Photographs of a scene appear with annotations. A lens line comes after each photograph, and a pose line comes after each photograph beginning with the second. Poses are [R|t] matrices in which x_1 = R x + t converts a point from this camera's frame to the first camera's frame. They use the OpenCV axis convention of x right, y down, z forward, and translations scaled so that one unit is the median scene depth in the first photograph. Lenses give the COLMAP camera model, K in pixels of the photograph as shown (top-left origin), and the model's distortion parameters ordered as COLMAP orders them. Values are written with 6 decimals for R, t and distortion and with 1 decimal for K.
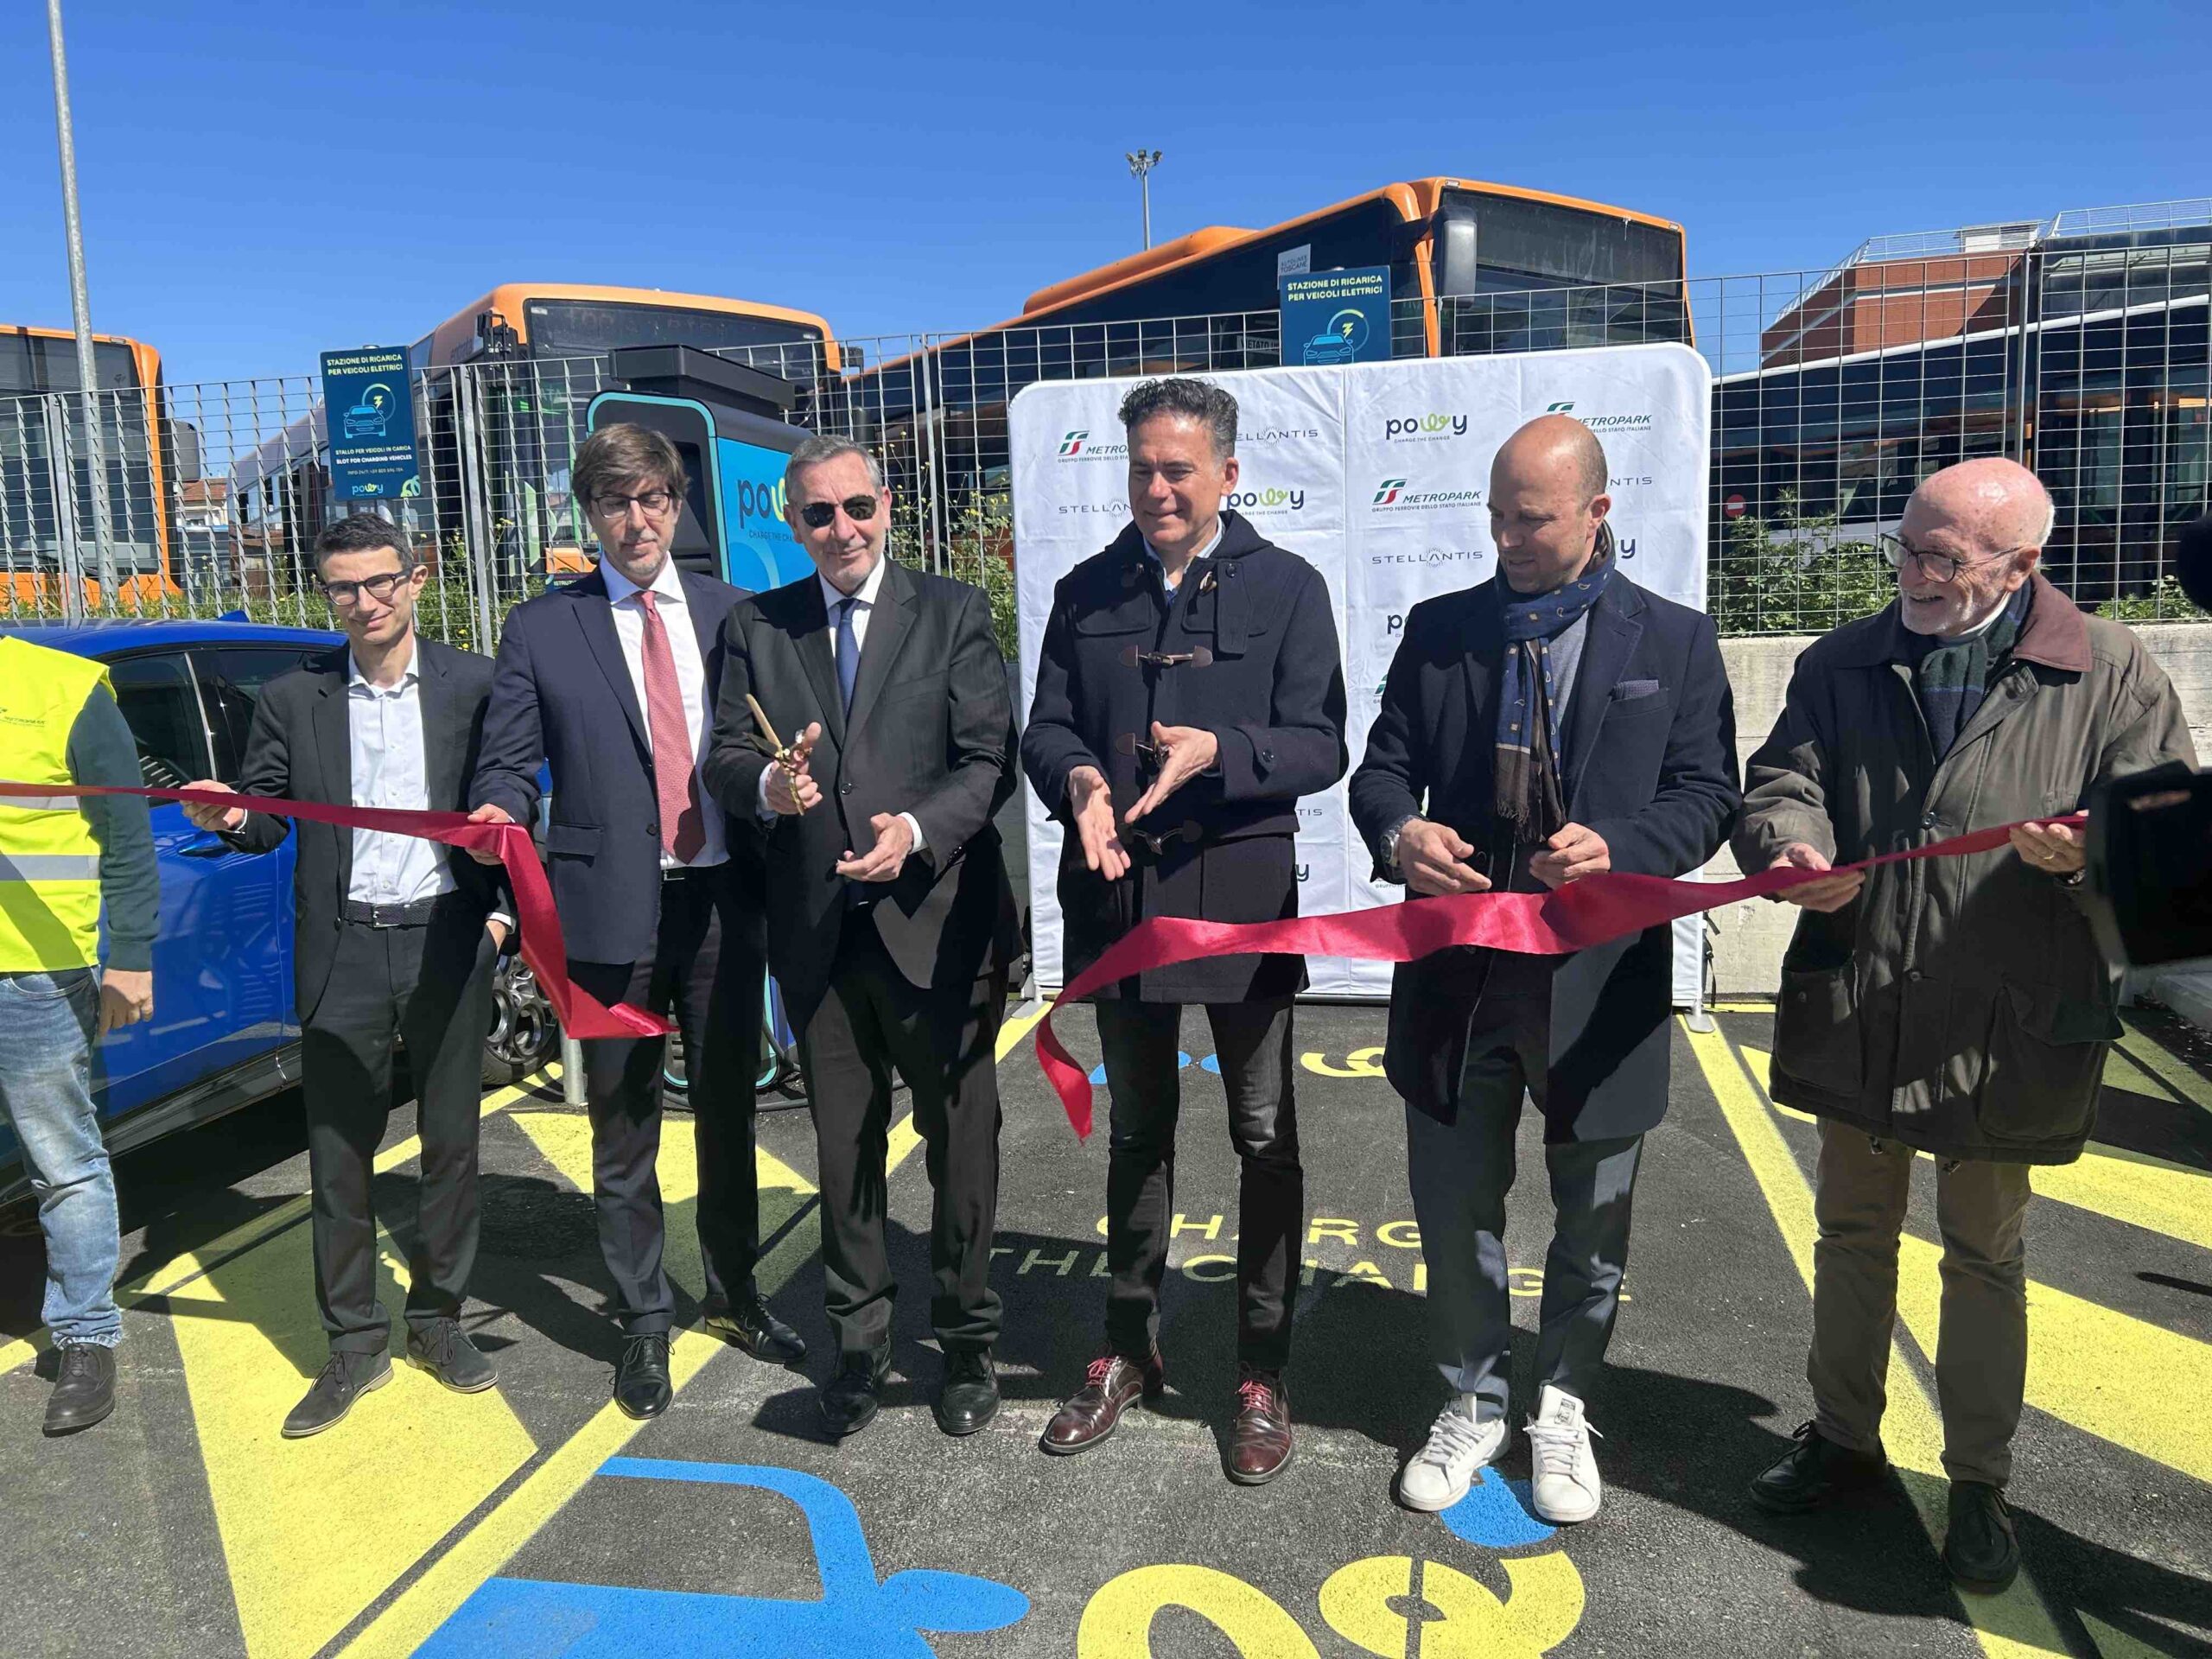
lens RADIAL K [[1674.9, 0, 1109.6], [0, 1674.9, 800.0], [0, 0, 1]] dist [0.004891, -0.003494]
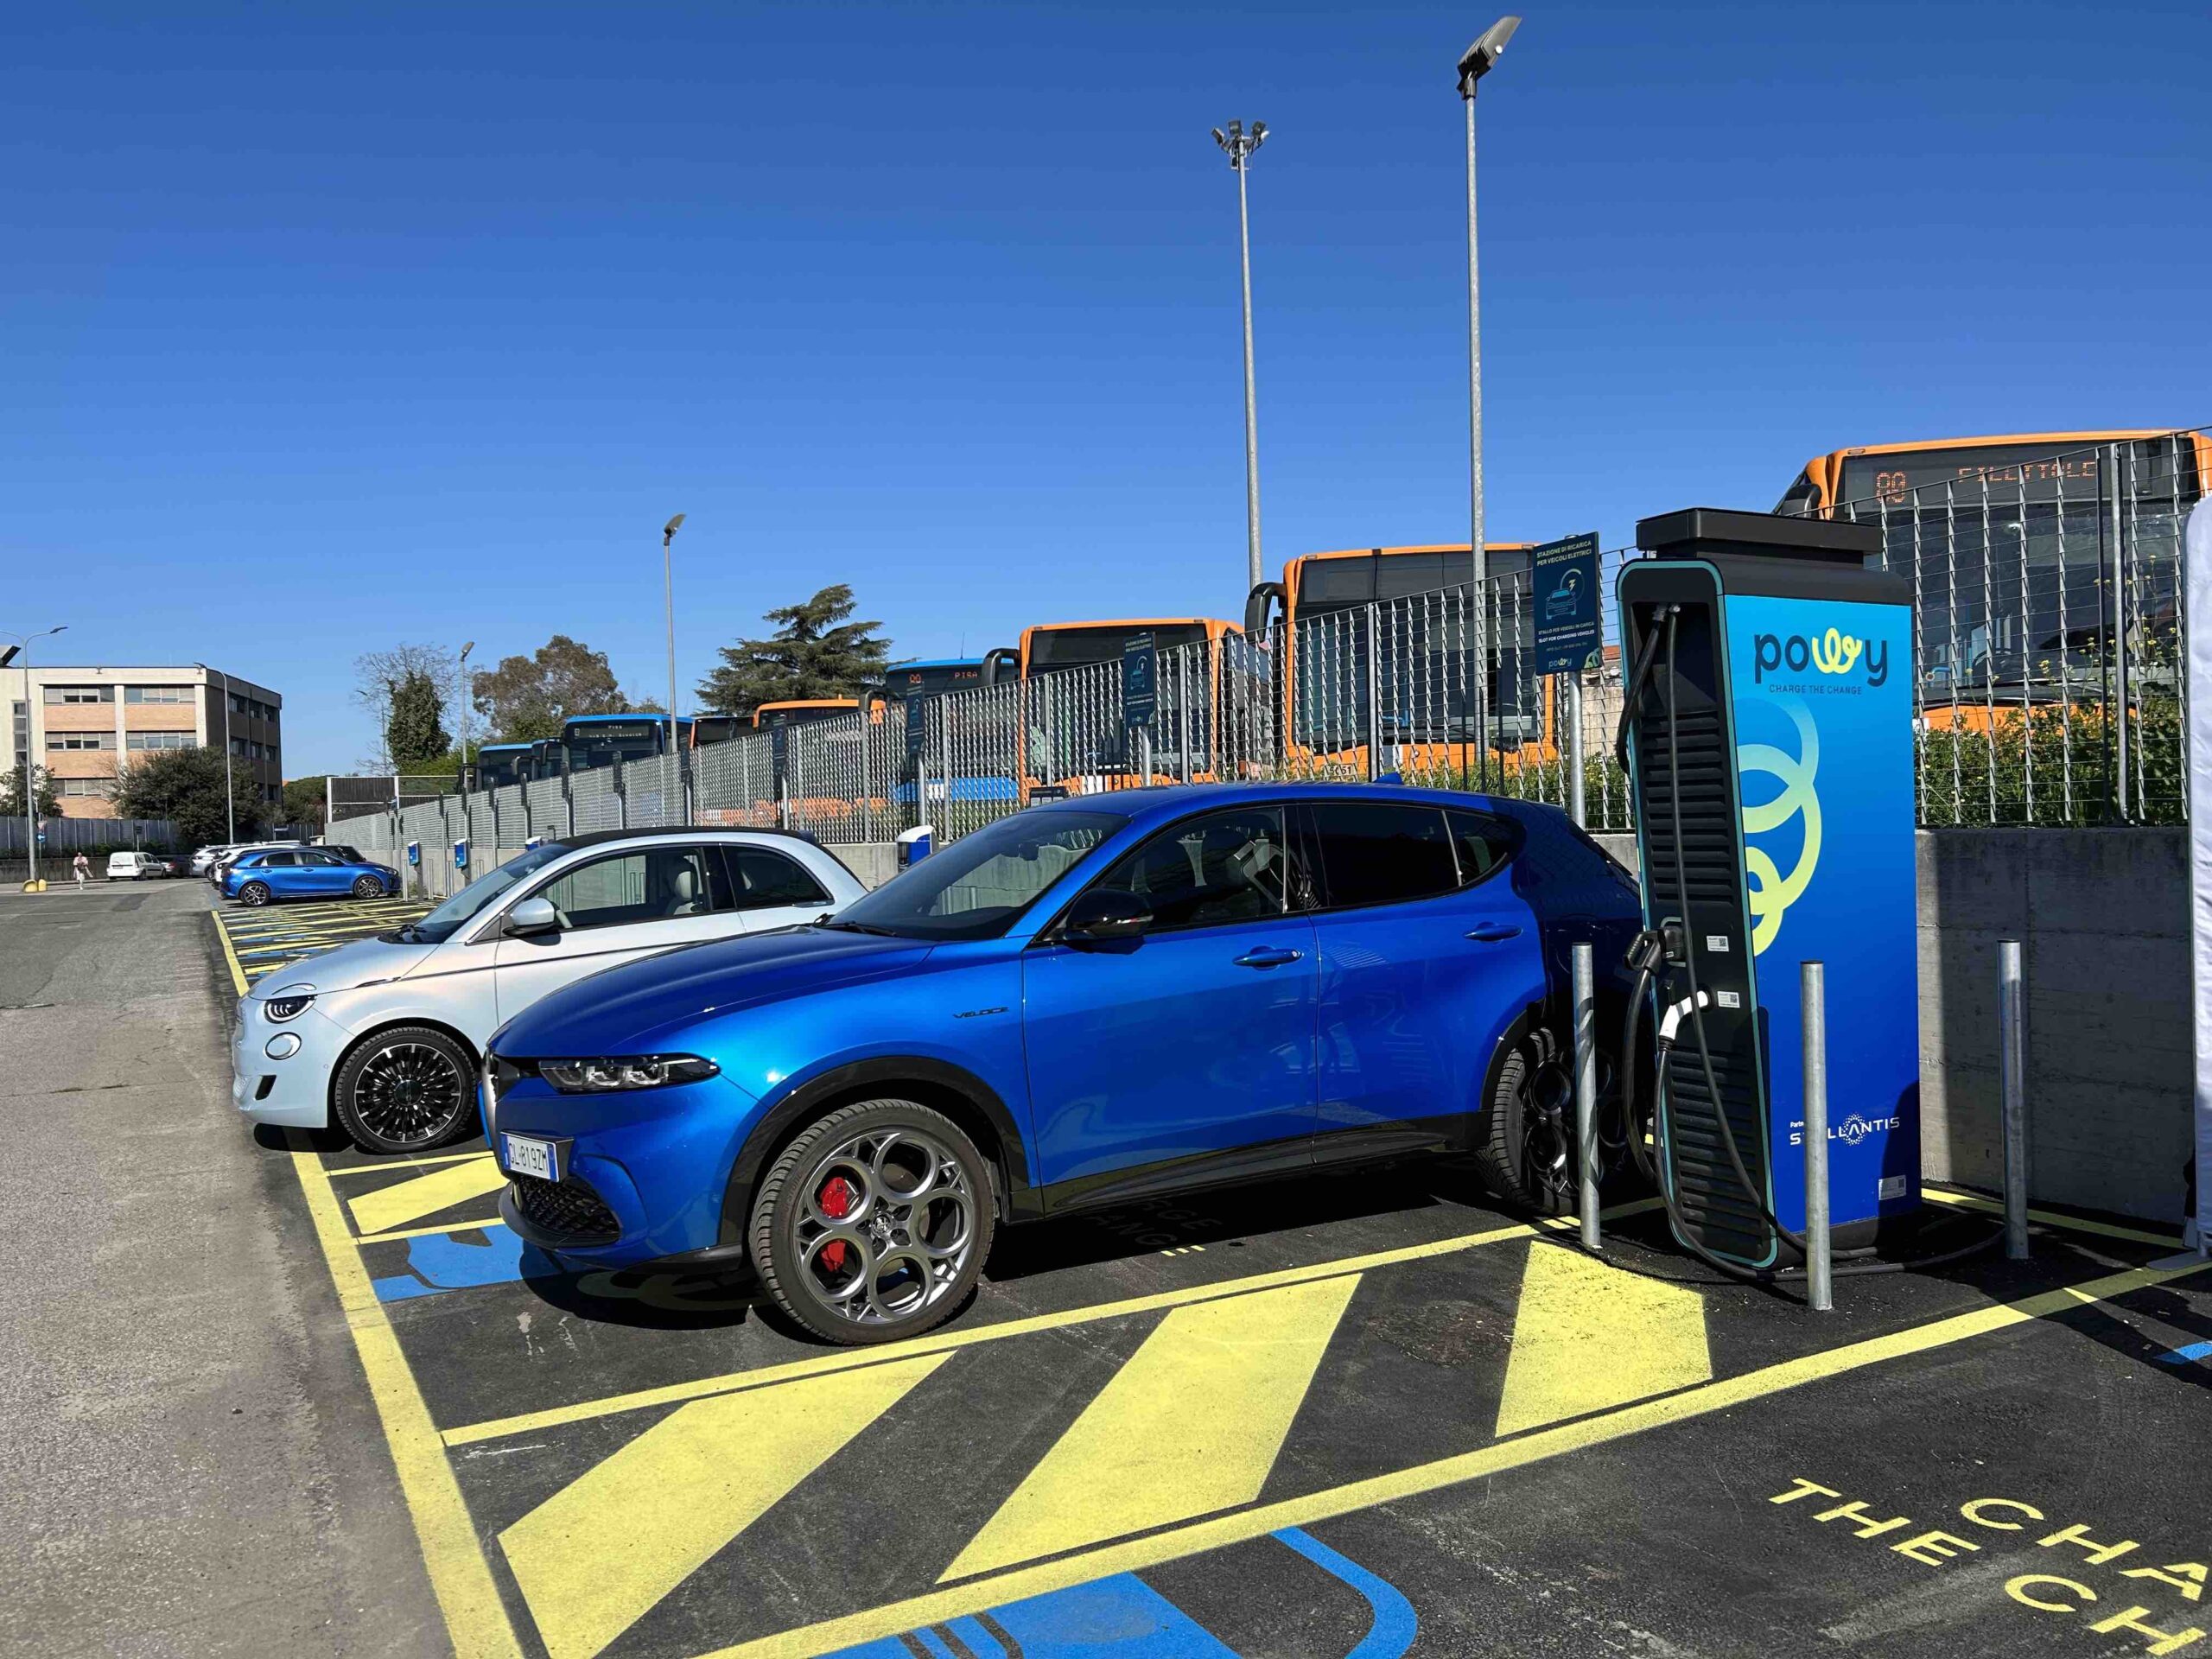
lens RADIAL K [[1650.5, 0, 1106.0], [0, 1650.5, 829.5], [0, 0, 1]] dist [-0.002754, -0.006018]
pose [[0.647126, 0.024433, -0.761991, 0.240730], [-0.084819, 0.995589, -0.040110, -0.007029], [0.757650, 0.090588, 0.646344, 0.087517]]
